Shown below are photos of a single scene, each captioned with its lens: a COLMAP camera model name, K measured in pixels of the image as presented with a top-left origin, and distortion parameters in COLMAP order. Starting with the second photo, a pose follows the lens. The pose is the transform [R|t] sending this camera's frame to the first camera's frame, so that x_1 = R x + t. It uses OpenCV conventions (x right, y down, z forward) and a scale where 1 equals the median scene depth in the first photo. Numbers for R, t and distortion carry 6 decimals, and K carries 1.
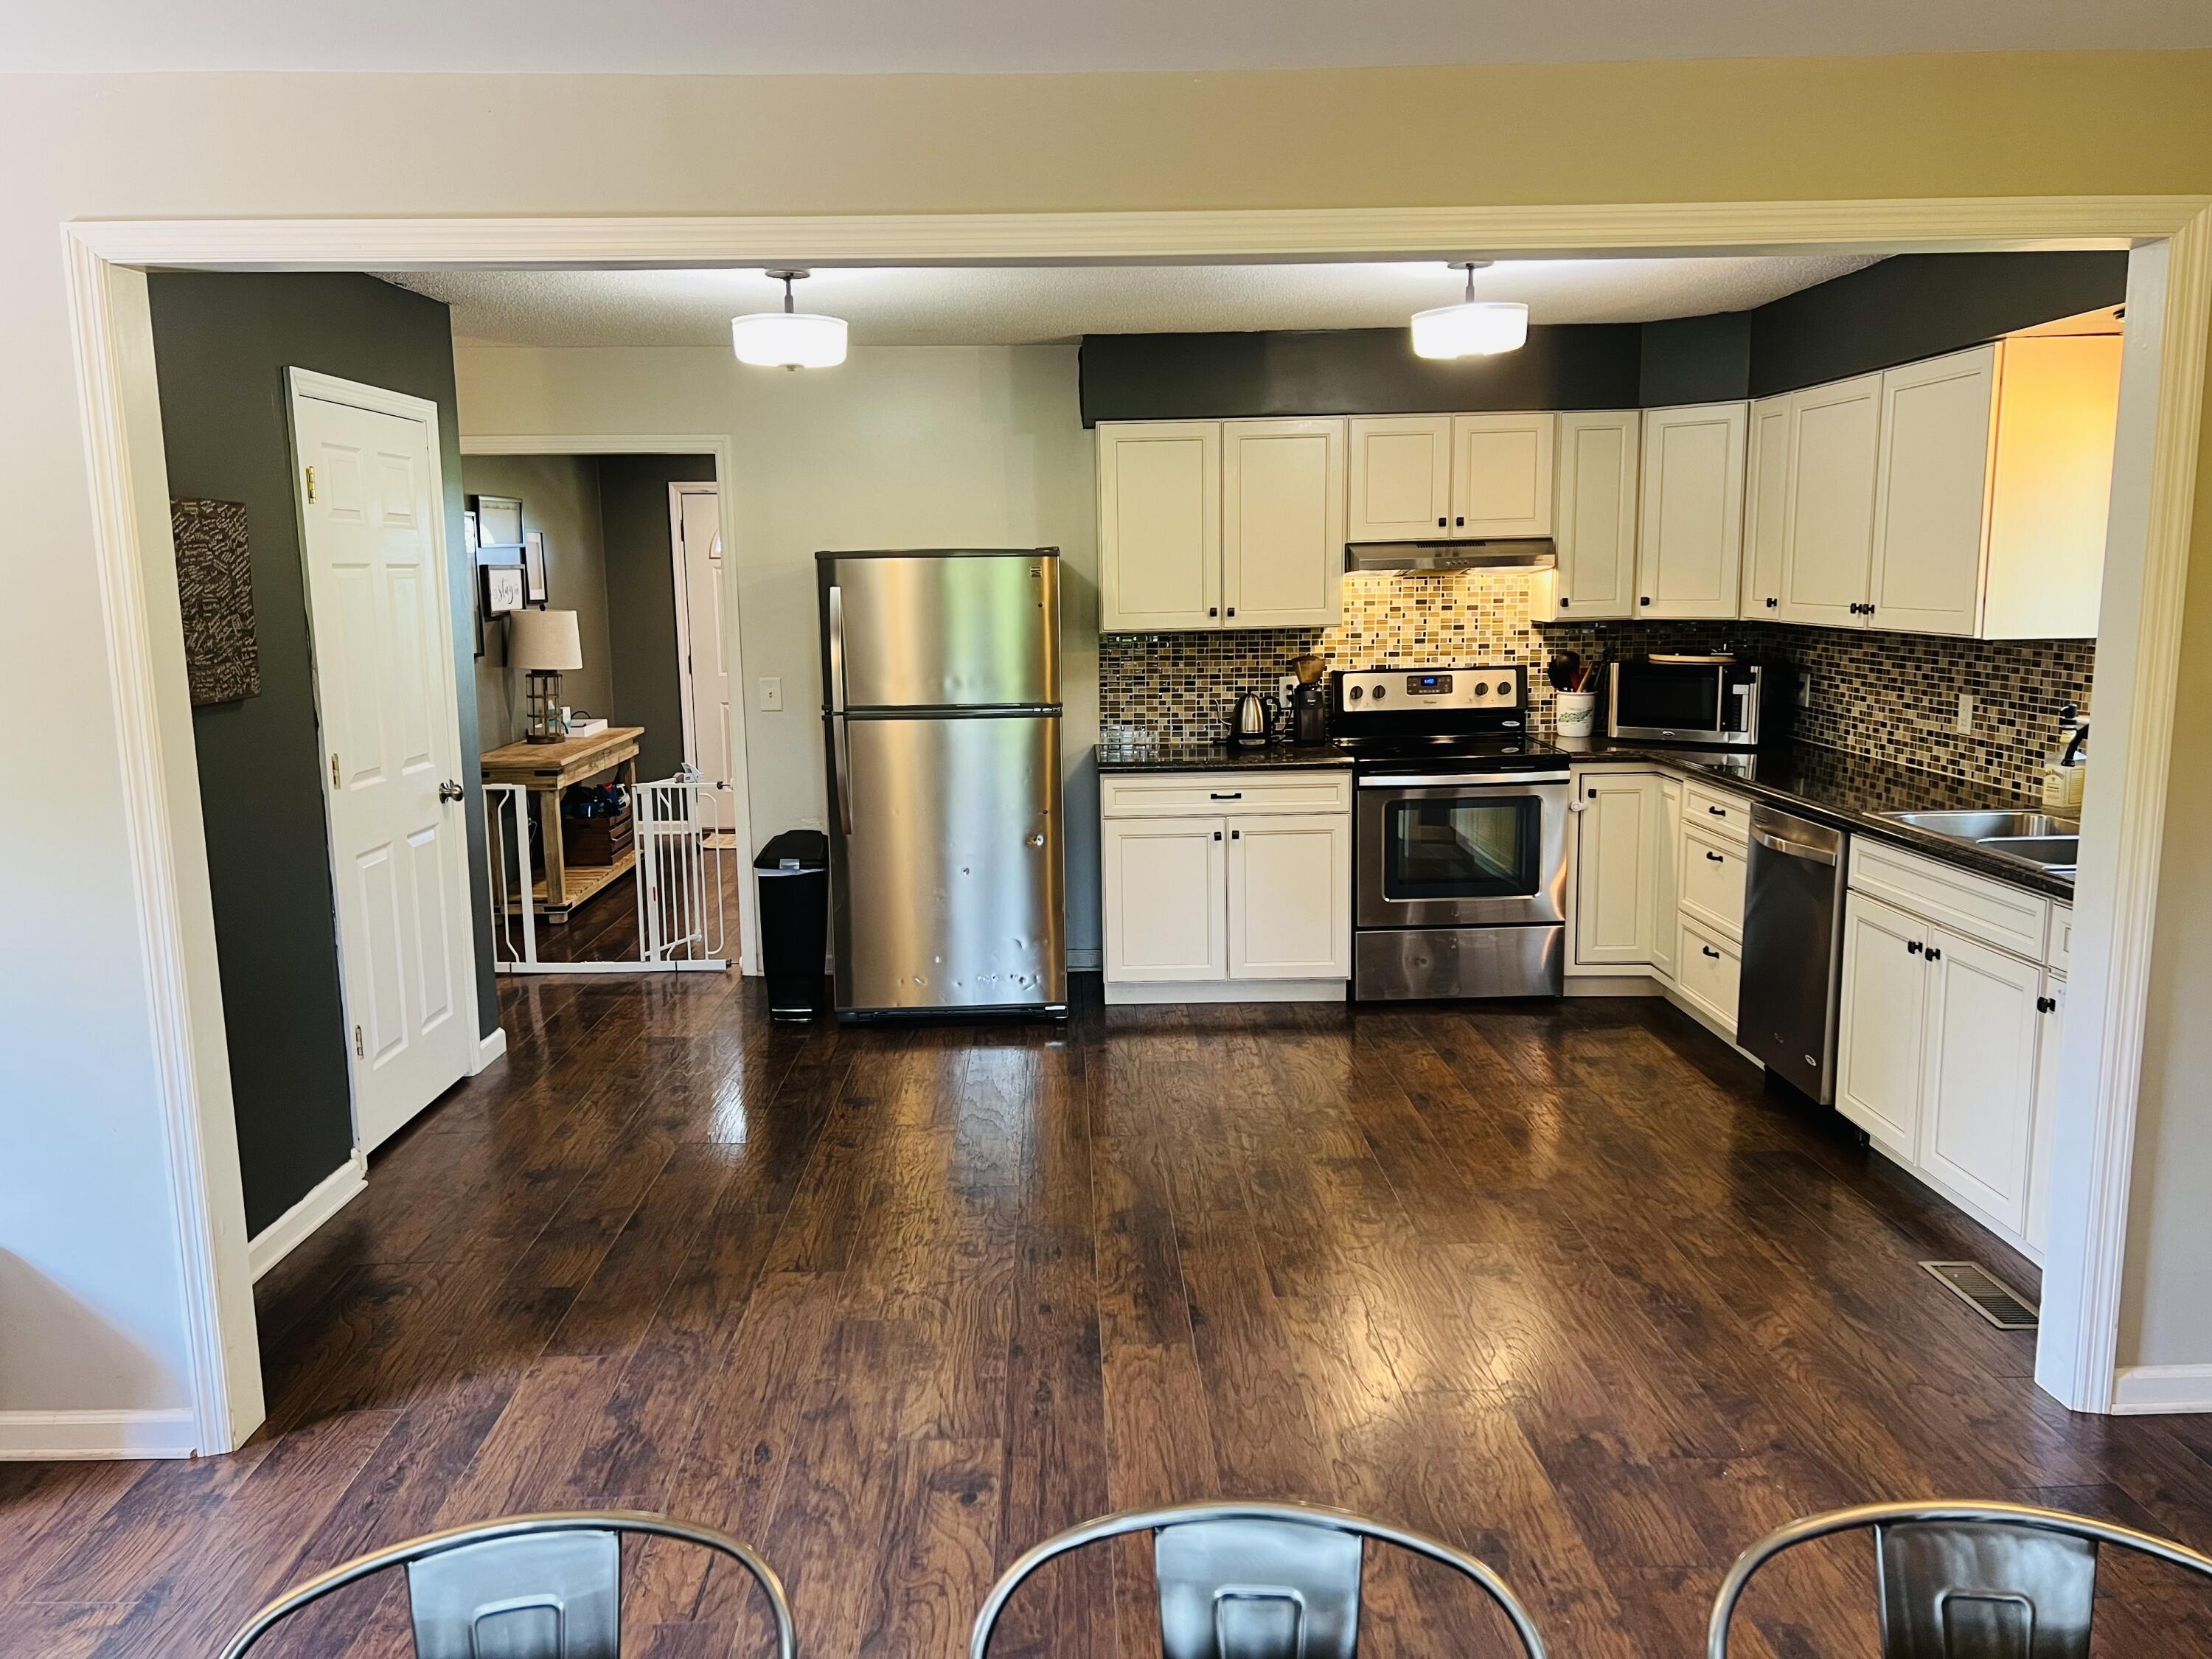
lens RADIAL K [[1675.7, 0, 1104.6], [0, 1675.7, 843.1], [0, 0, 1]] dist [0.087306, -0.122189]
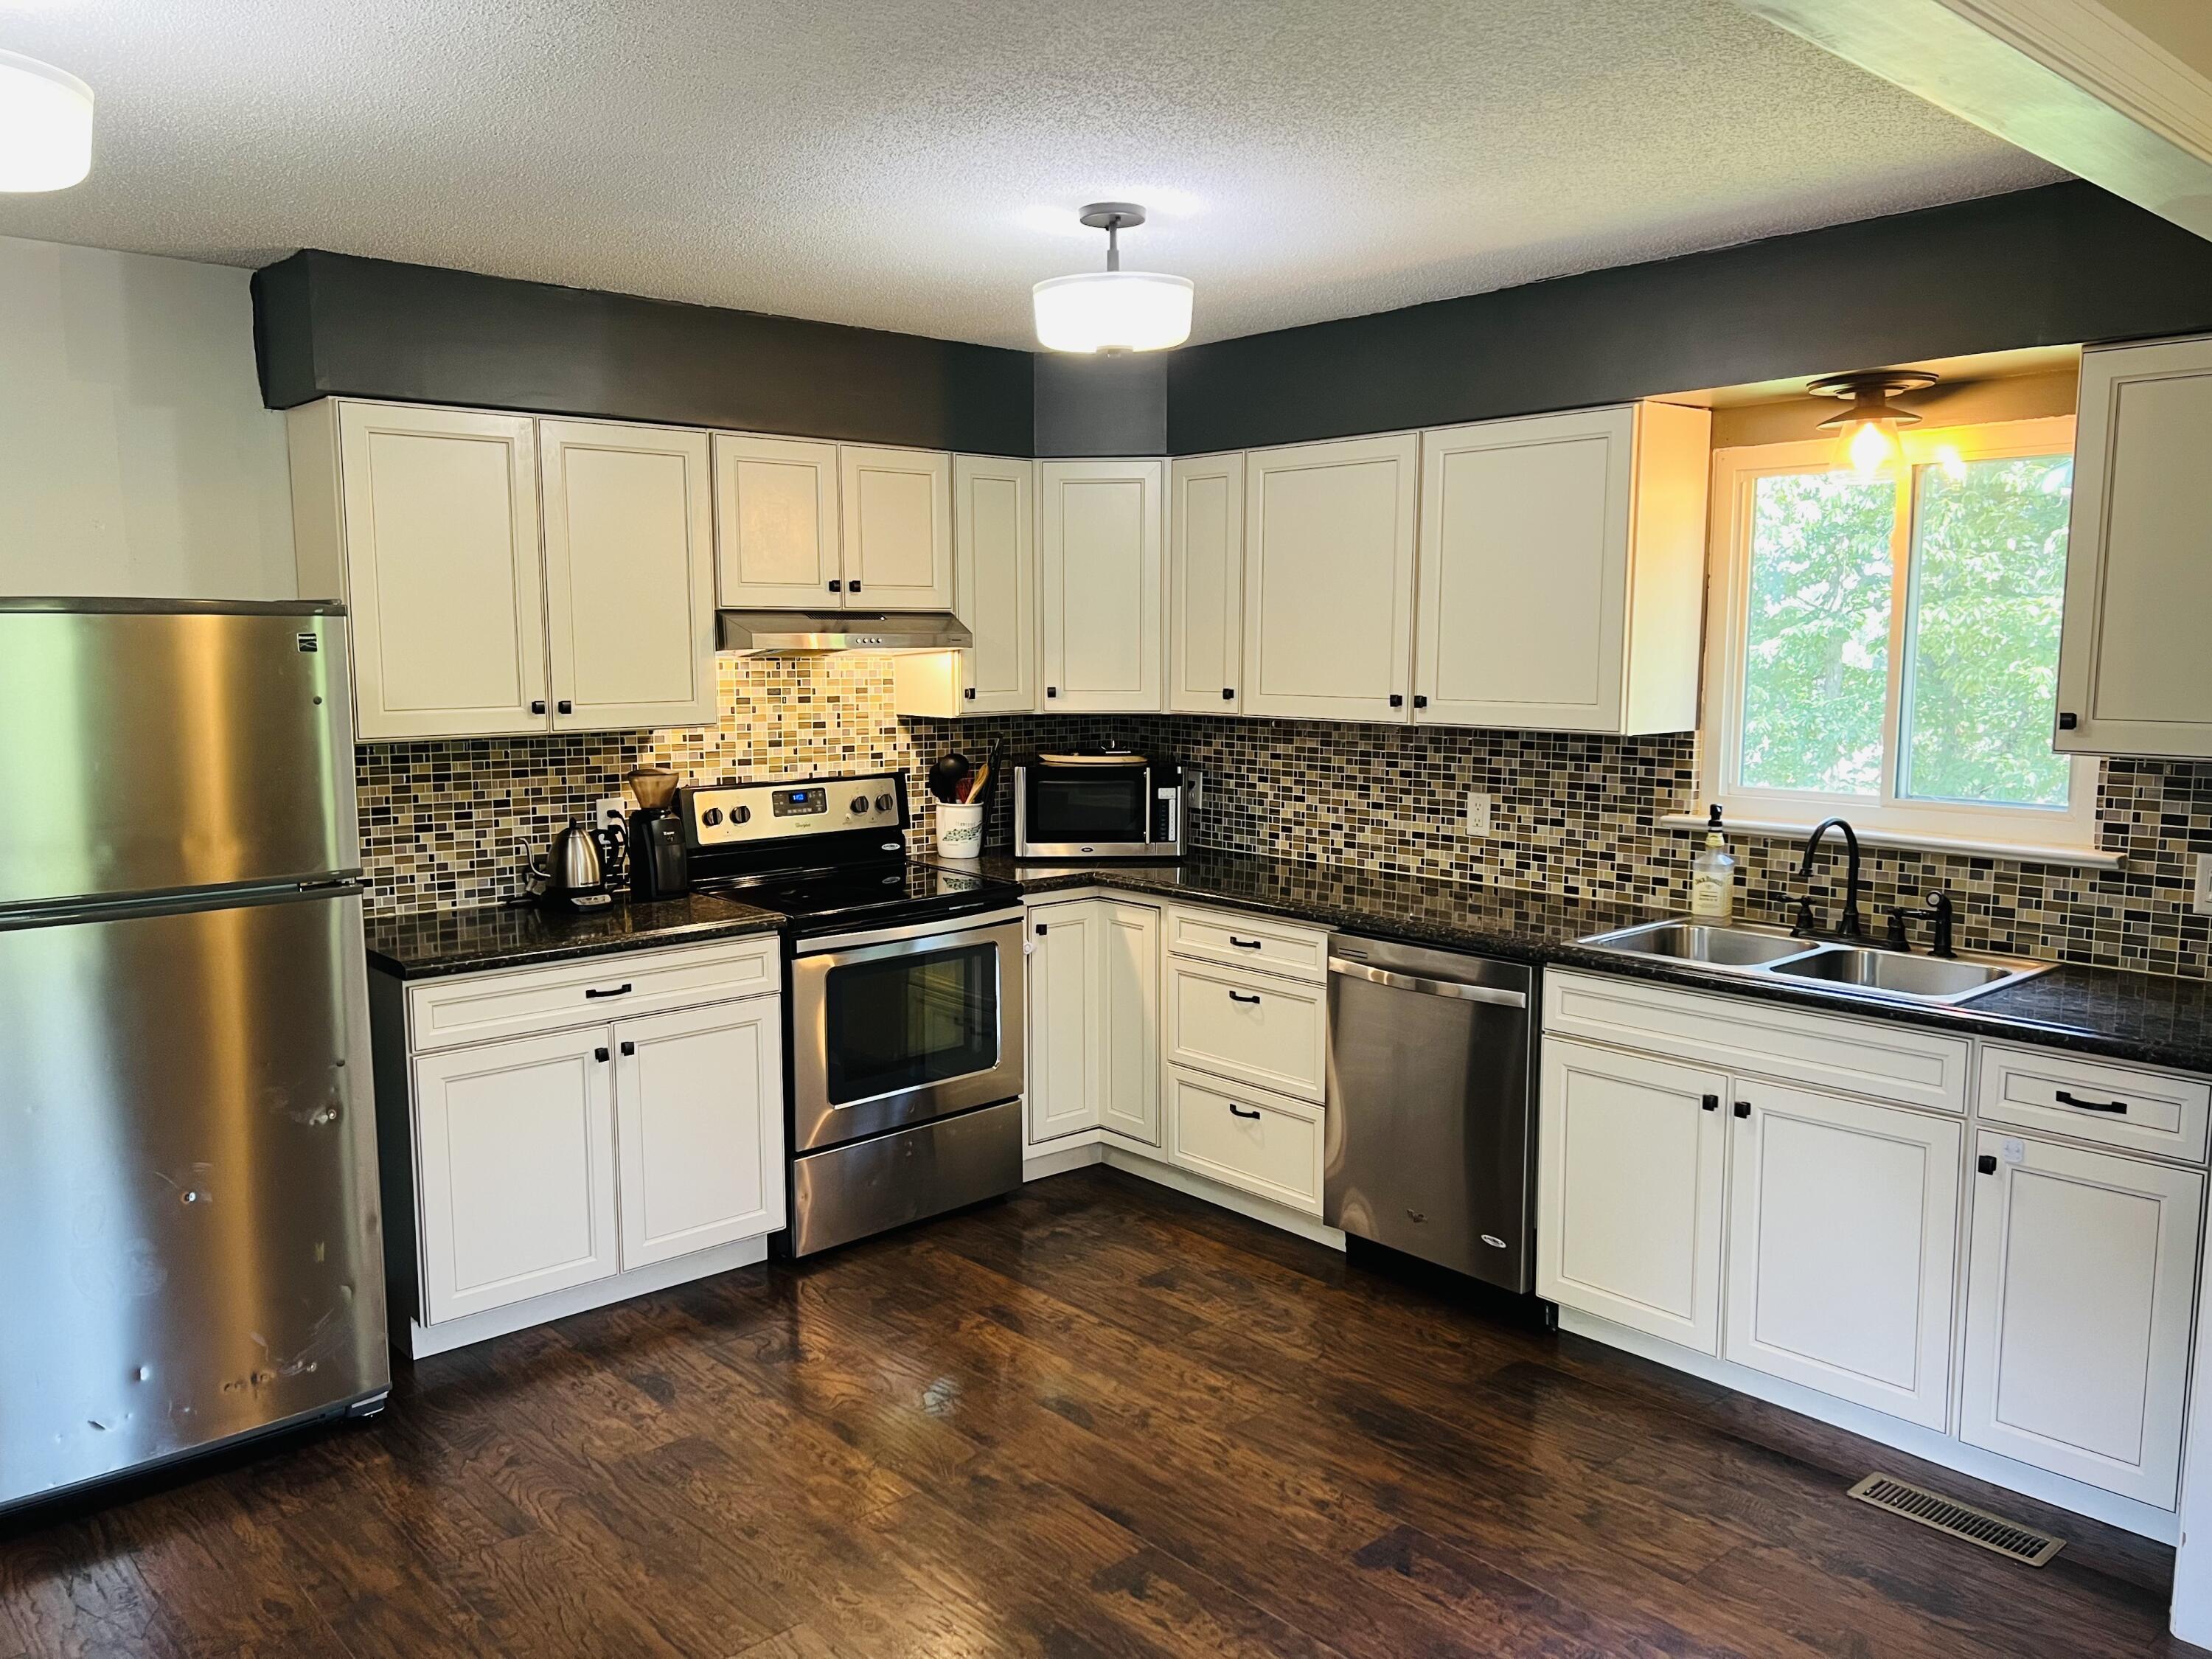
lens RADIAL K [[1621.4, 0, 1106.0], [0, 1621.4, 829.5], [0, 0, 1]] dist [0.077712, -0.131518]
pose [[0.754581, -0.059054, 0.653544, -0.188377], [0.094746, 0.995311, -0.019457, -0.058822], [-0.649331, 0.076603, 0.756638, 0.392791]]
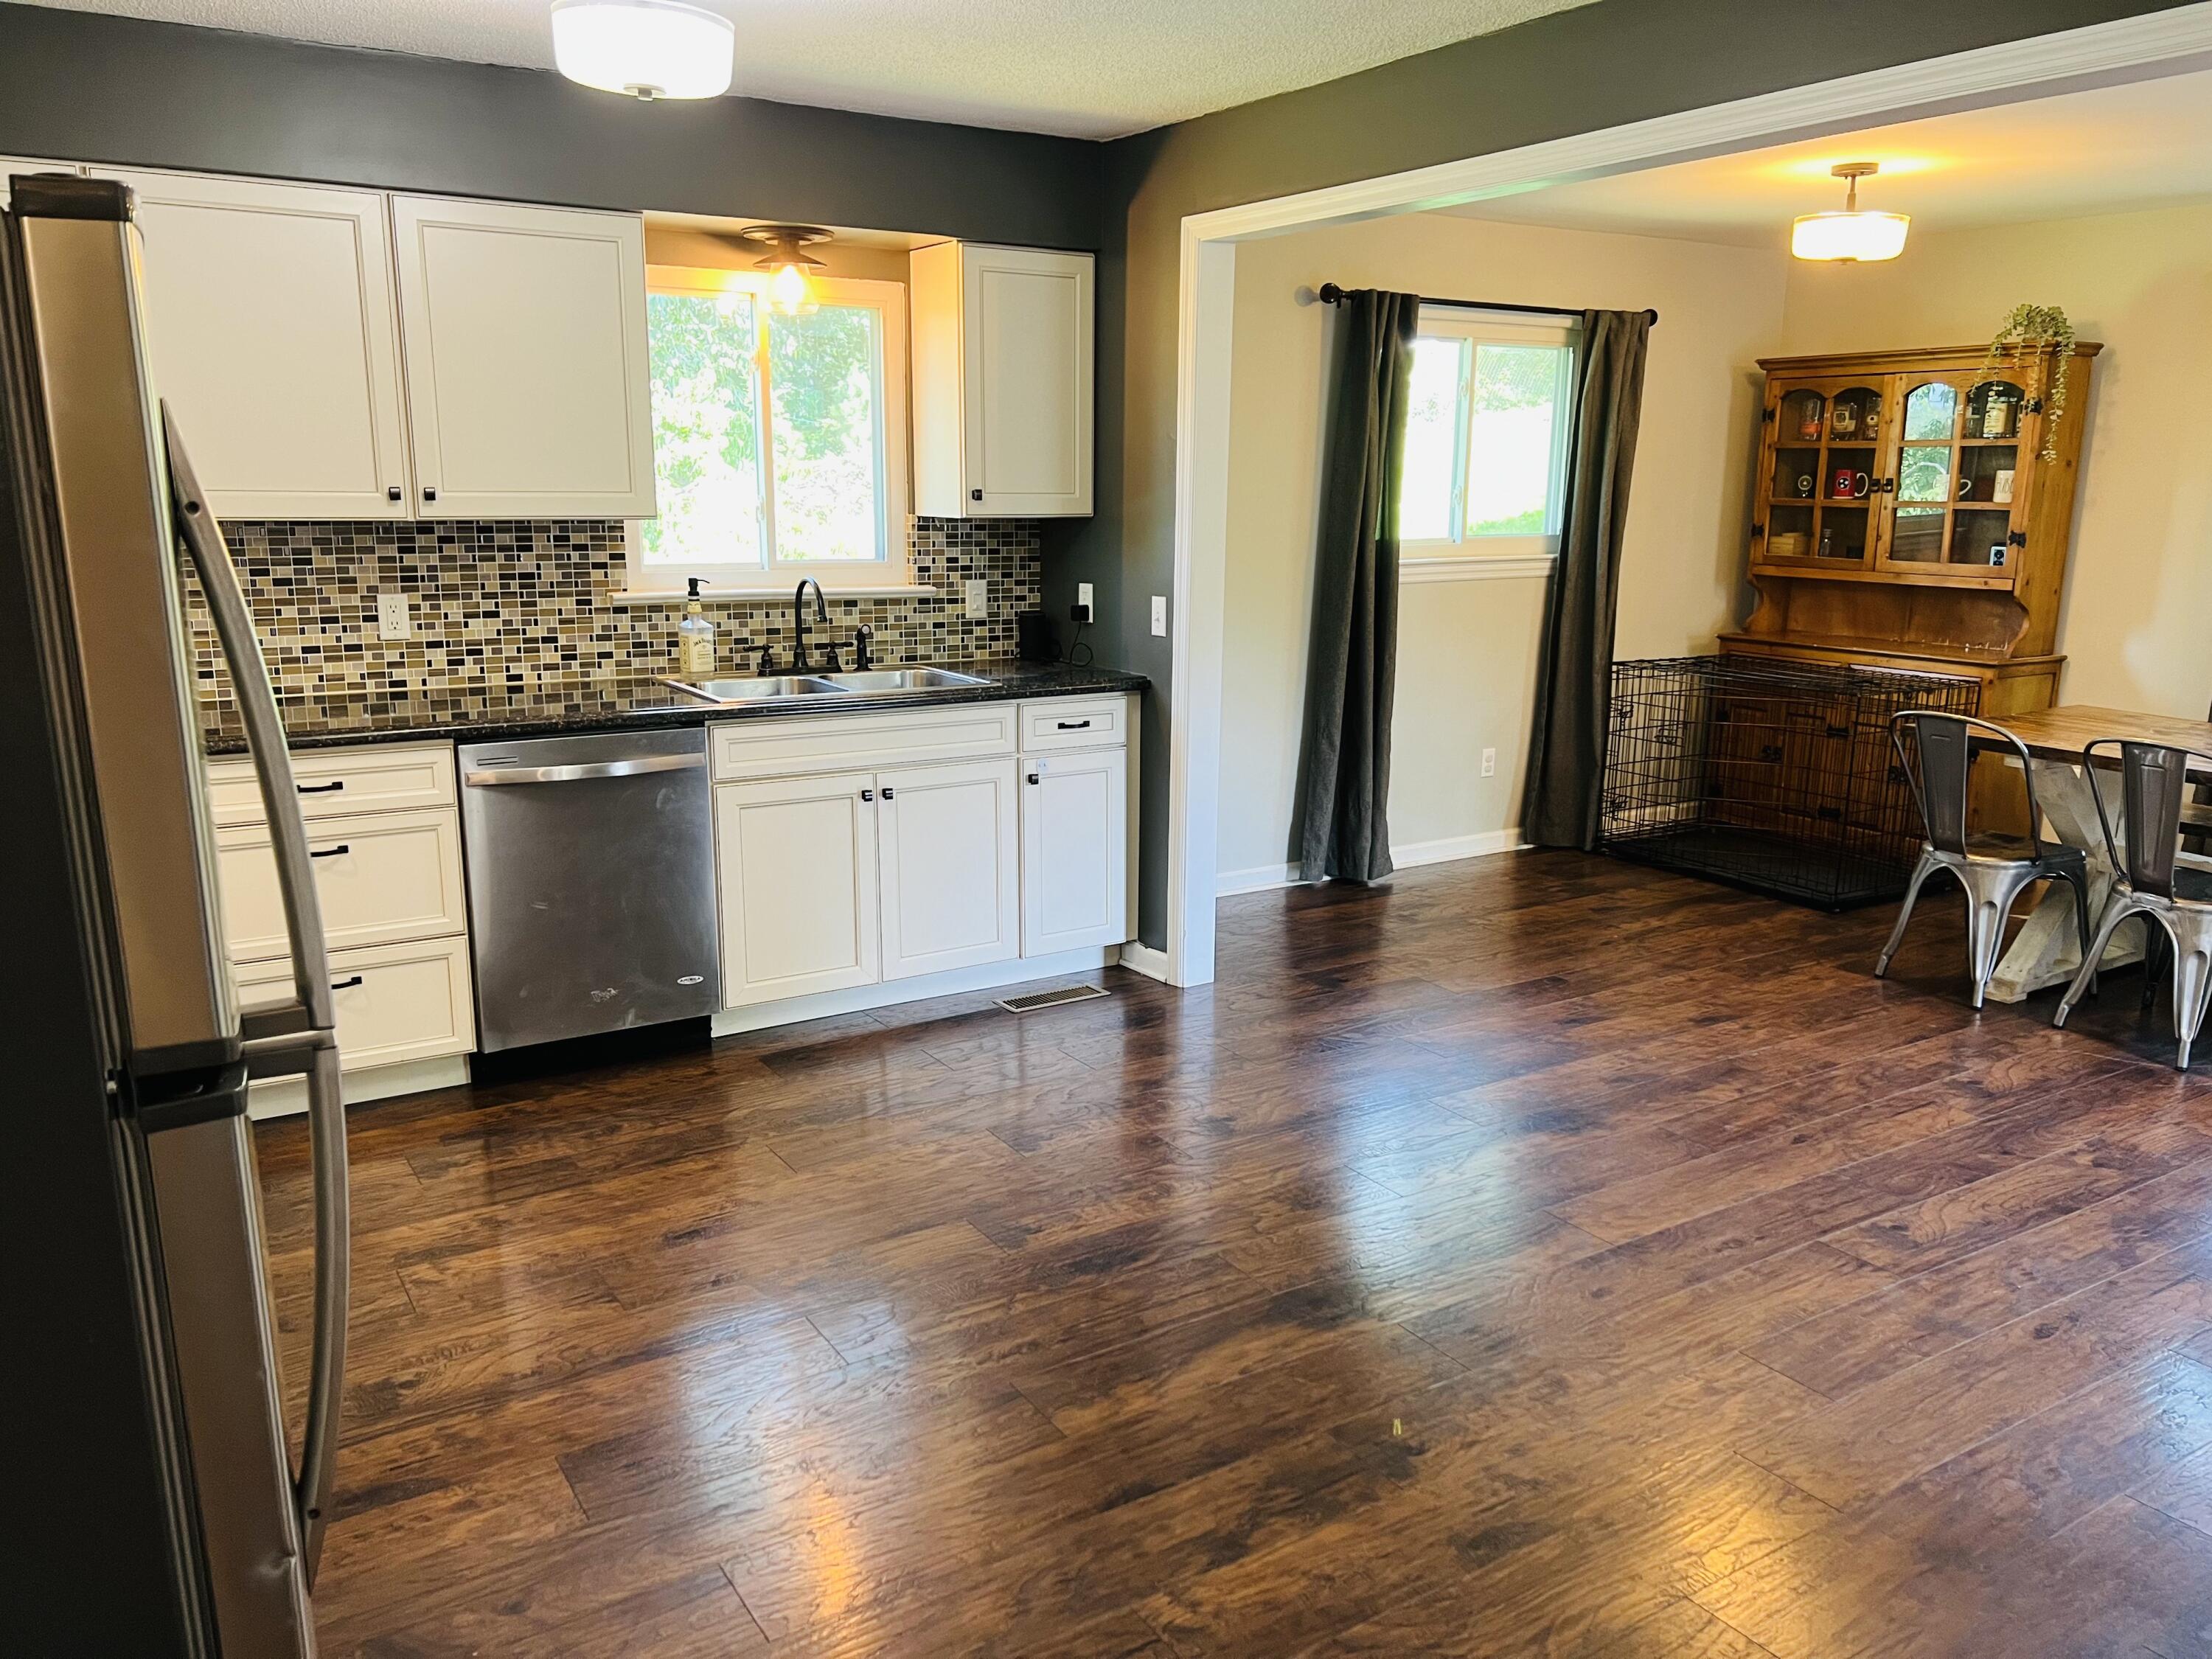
lens RADIAL K [[1621.4, 0, 1106.0], [0, 1621.4, 829.5], [0, 0, 1]] dist [0.077712, -0.131518]
pose [[-0.515438, -0.172288, 0.839429, -0.344137], [0.139729, 0.949572, 0.280693, -0.132753], [-0.845458, 0.261972, -0.465372, 0.939332]]
